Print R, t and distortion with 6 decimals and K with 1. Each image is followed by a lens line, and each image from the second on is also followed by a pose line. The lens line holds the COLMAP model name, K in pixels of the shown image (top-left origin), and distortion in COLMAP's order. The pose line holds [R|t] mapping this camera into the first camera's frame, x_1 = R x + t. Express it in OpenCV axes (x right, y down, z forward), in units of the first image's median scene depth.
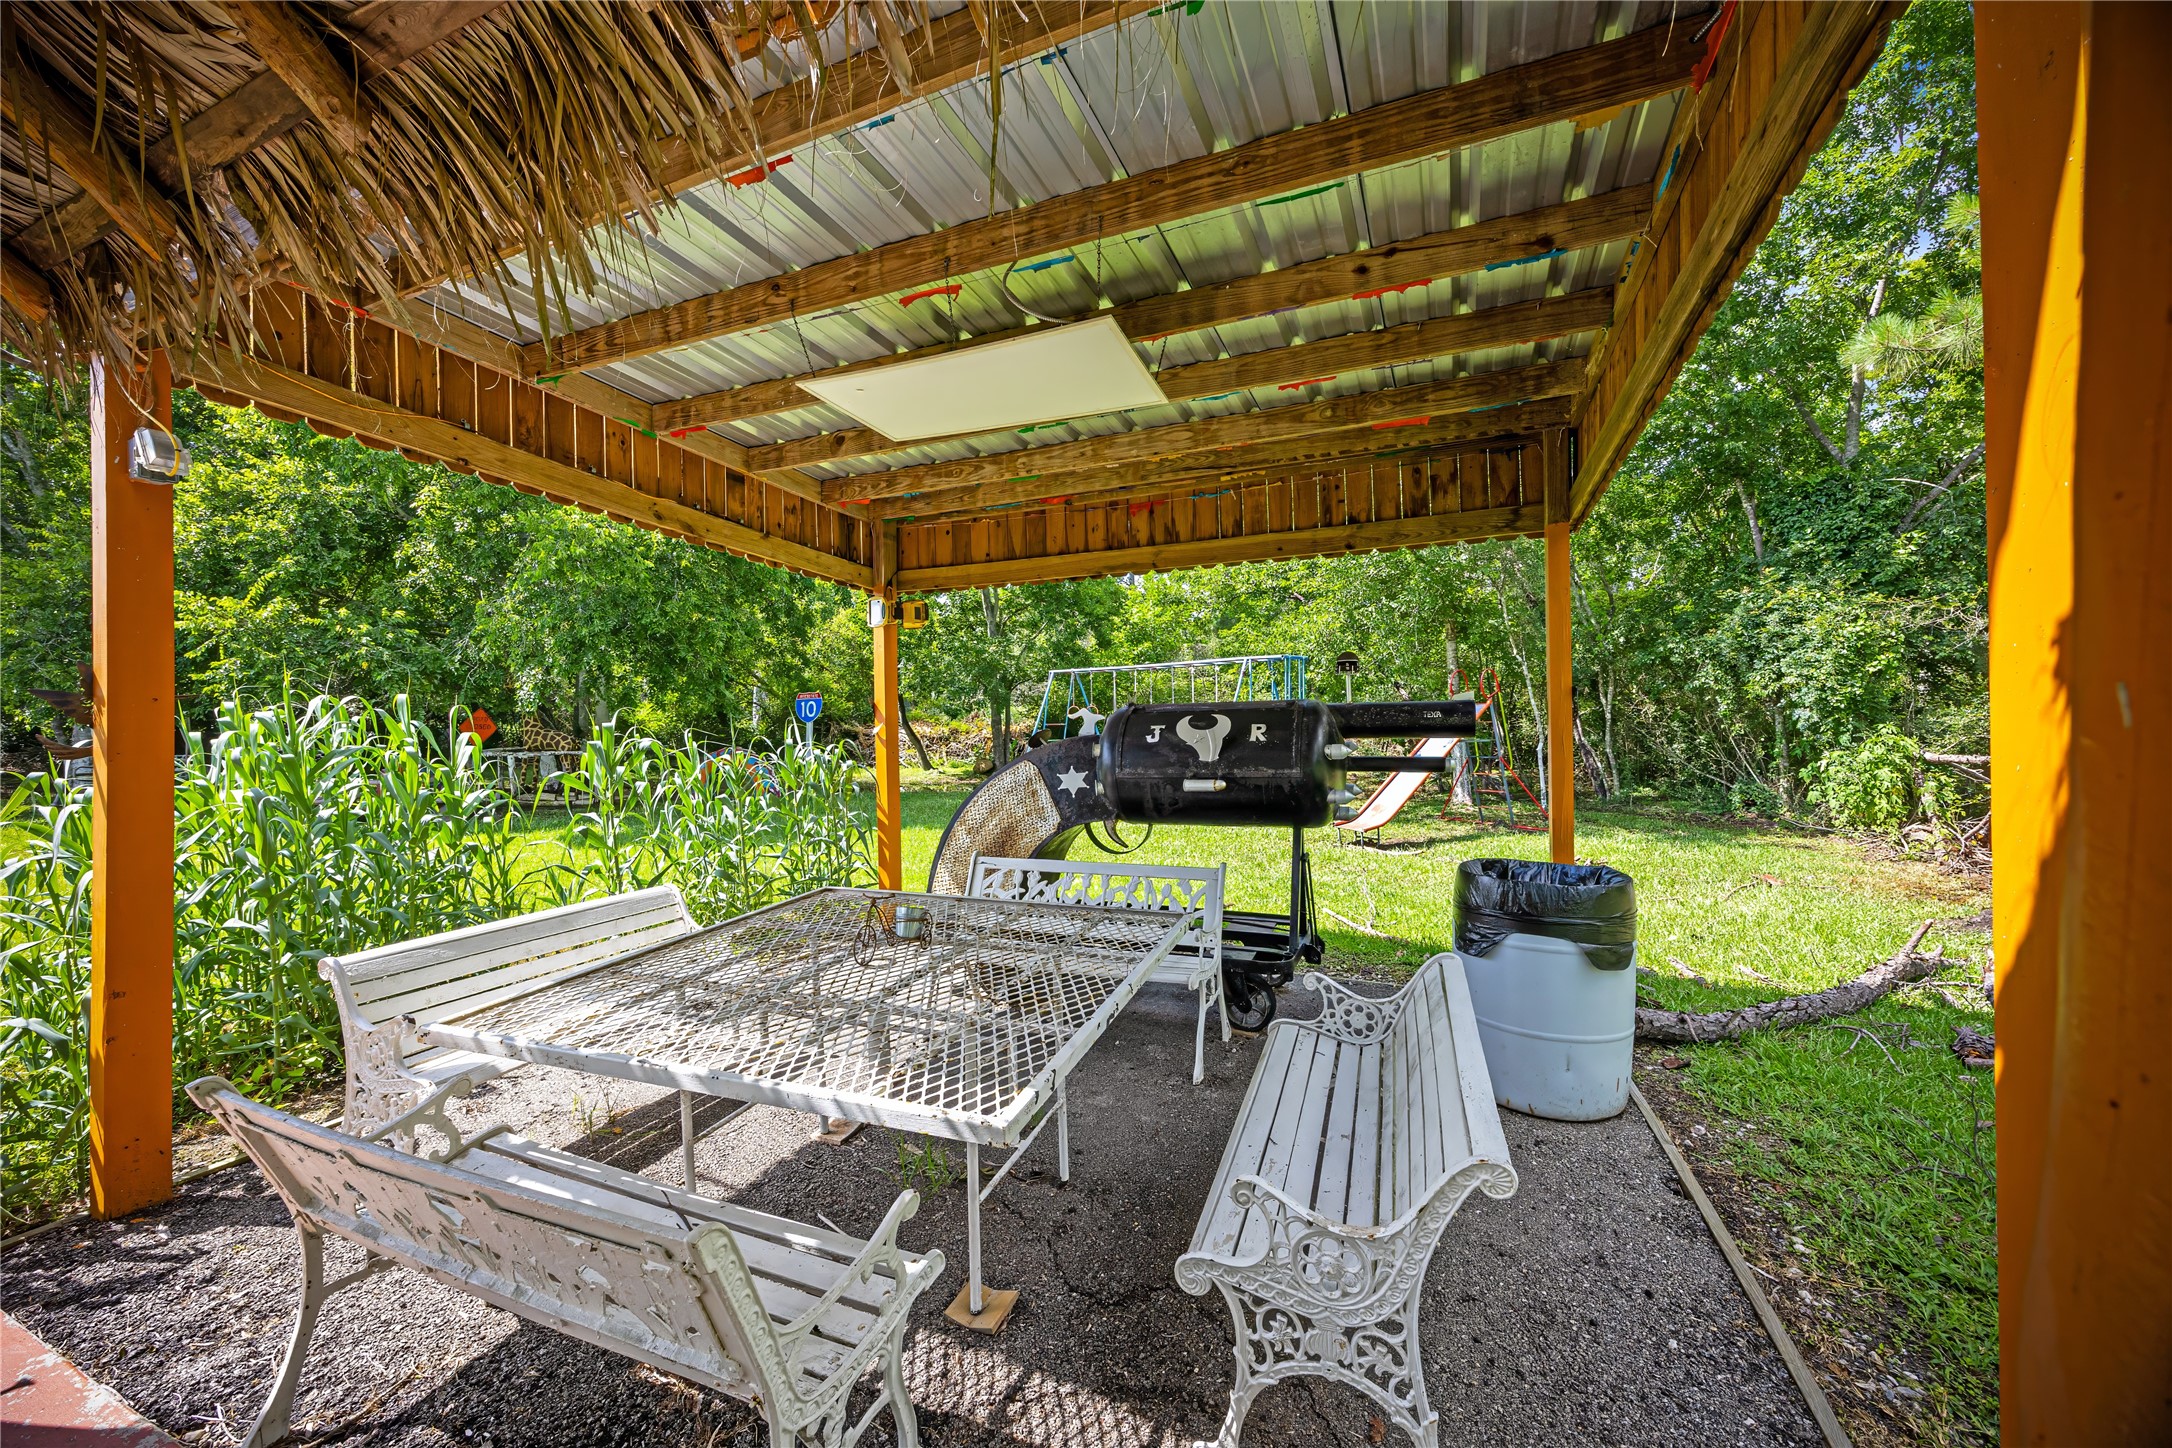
lens RADIAL K [[838.5, 0, 1092.4], [0, 838.5, 726.7], [0, 0, 1]] dist [-0.001352, -0.000023]
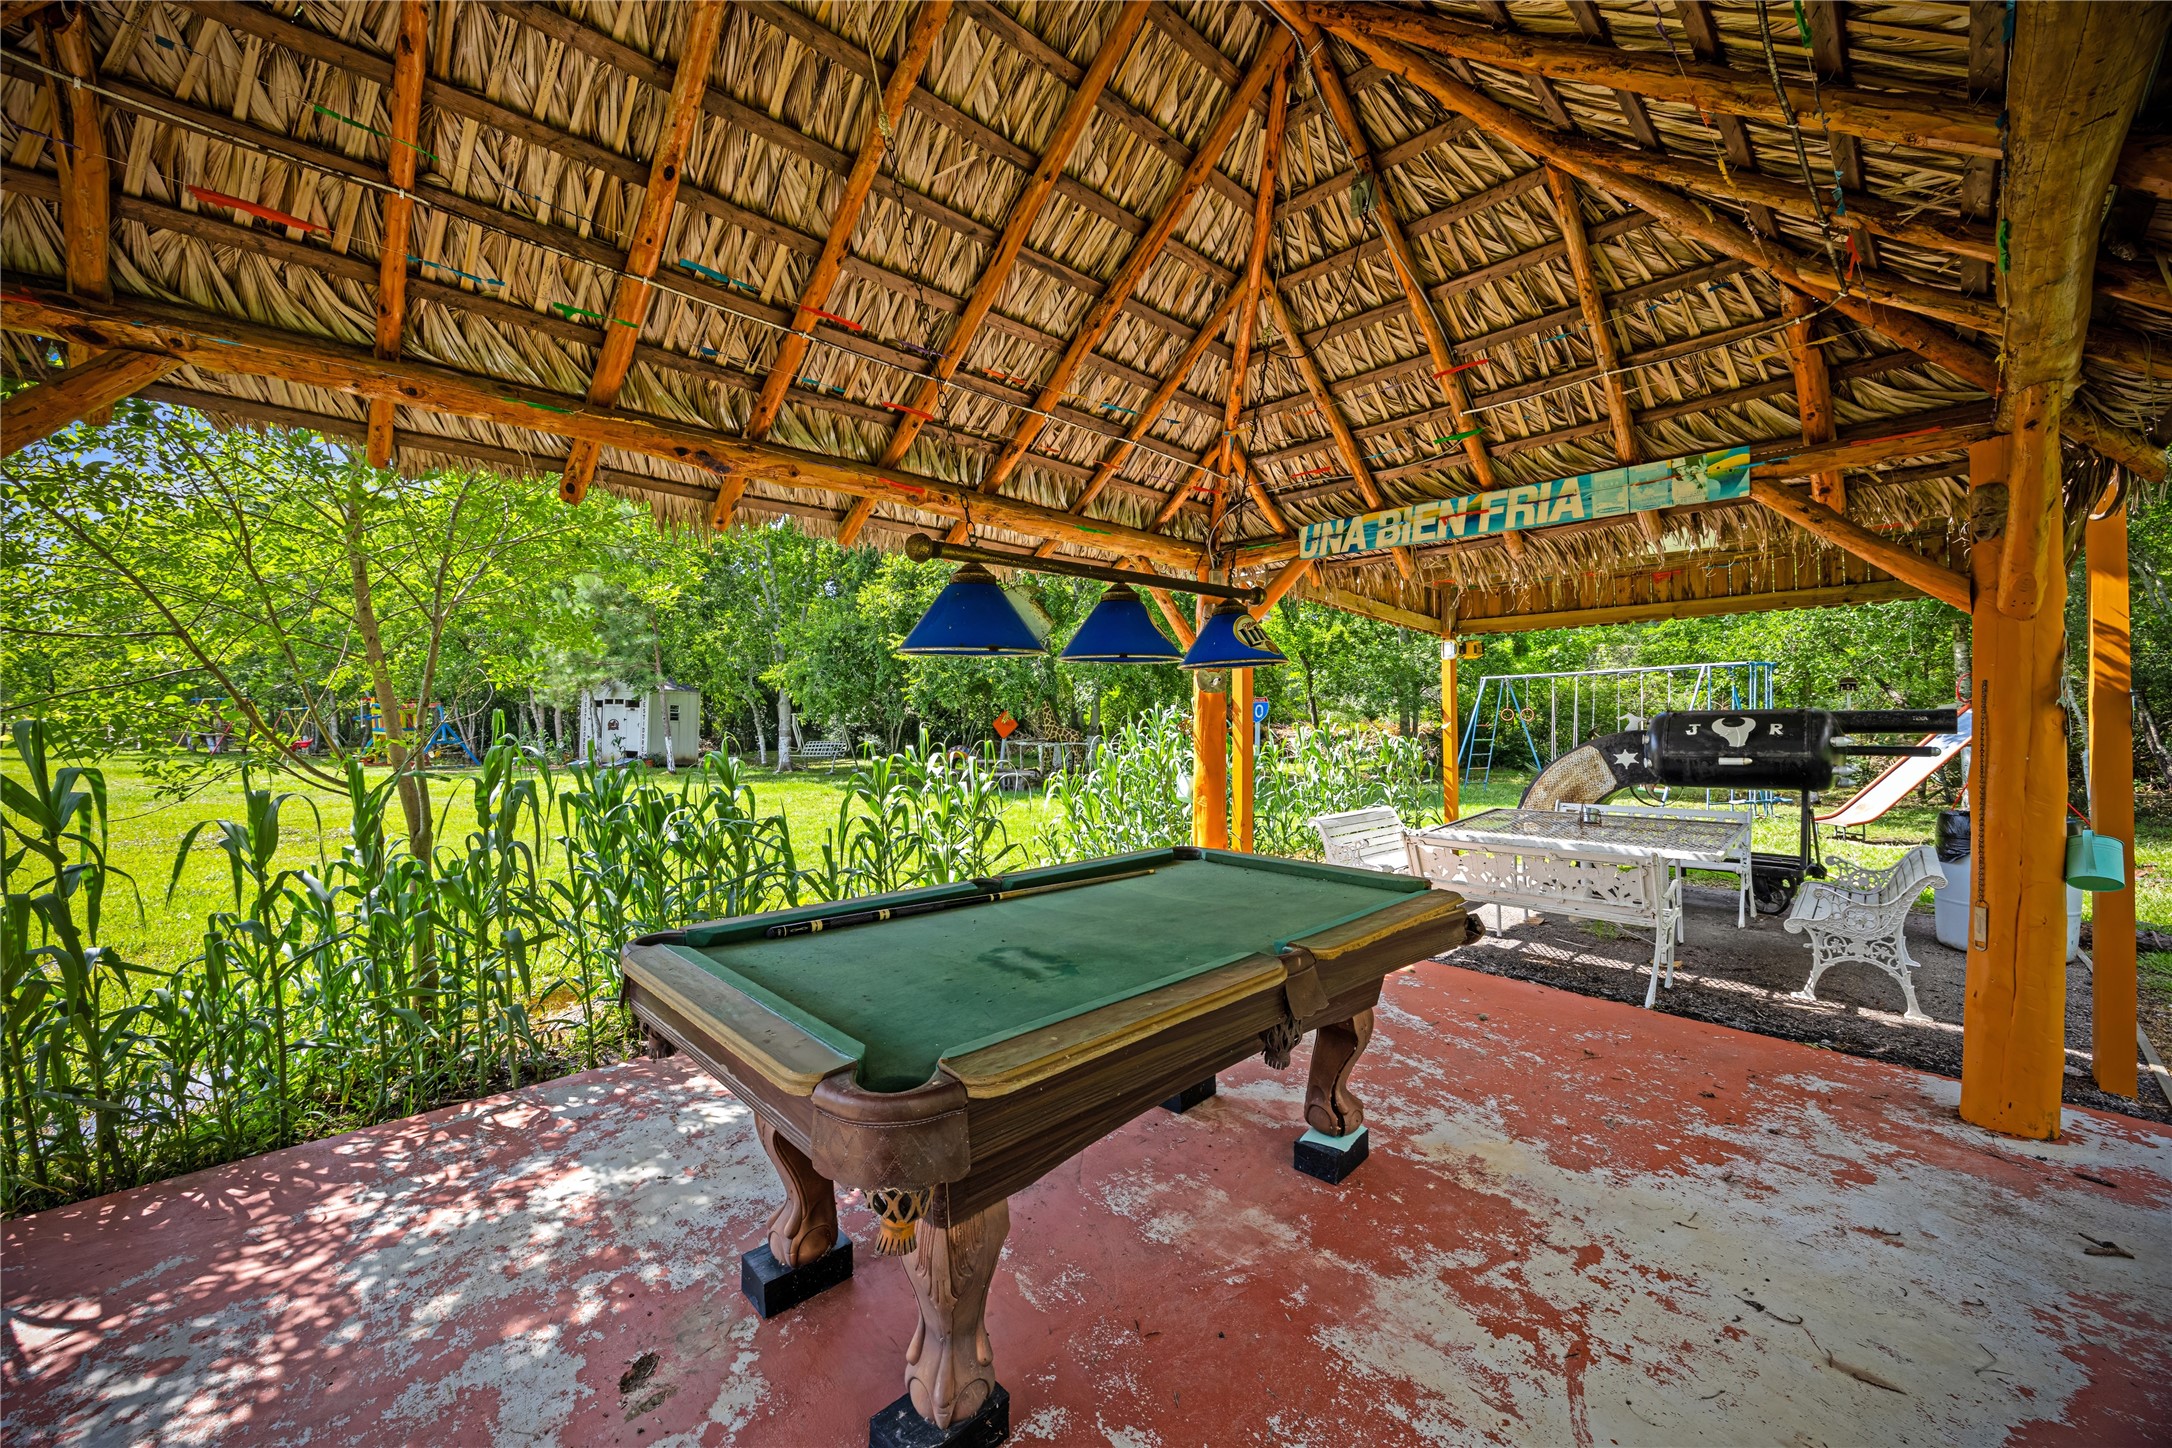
lens RADIAL K [[838.5, 0, 1083.4], [0, 838.5, 720.6], [0, 0, 1]] dist [-0.001352, -0.000023]
pose [[0.915860, 0.007104, -0.401434, -0.352465], [-0.010576, 0.999923, -0.006434, 0.014222], [0.401358, 0.010138, 0.915865, -0.942563]]
